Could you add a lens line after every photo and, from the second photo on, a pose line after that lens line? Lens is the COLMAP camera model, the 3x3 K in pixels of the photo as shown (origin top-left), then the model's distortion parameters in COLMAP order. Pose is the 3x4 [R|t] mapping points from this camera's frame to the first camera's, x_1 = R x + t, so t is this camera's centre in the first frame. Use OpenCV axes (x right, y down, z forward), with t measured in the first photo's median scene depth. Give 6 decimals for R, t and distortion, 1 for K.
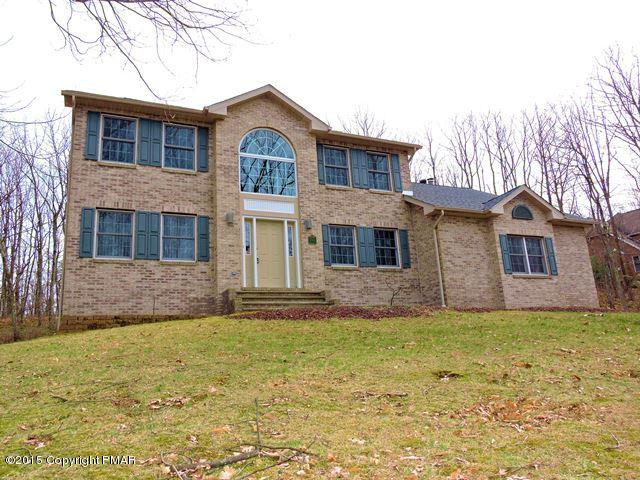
lens RADIAL K [[519.6, 0, 319.9], [0, 519.6, 238.6], [0, 0, 1]] dist [0.000274, 0.000222]
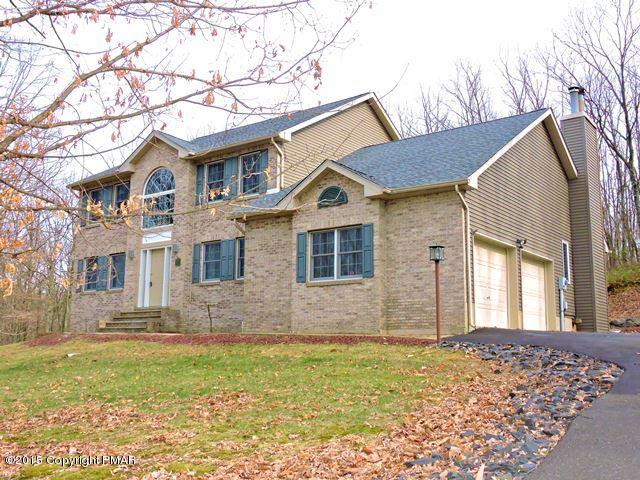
lens RADIAL K [[651.3, 0, 320.2], [0, 651.3, 241.3], [0, 0, 1]] dist [0.002203, 0.000000]
pose [[0.479982, -0.077936, -0.873809, 1.274332], [0.189677, 0.981706, 0.016630, -0.006350], [0.856528, -0.173724, 0.485984, 0.546688]]
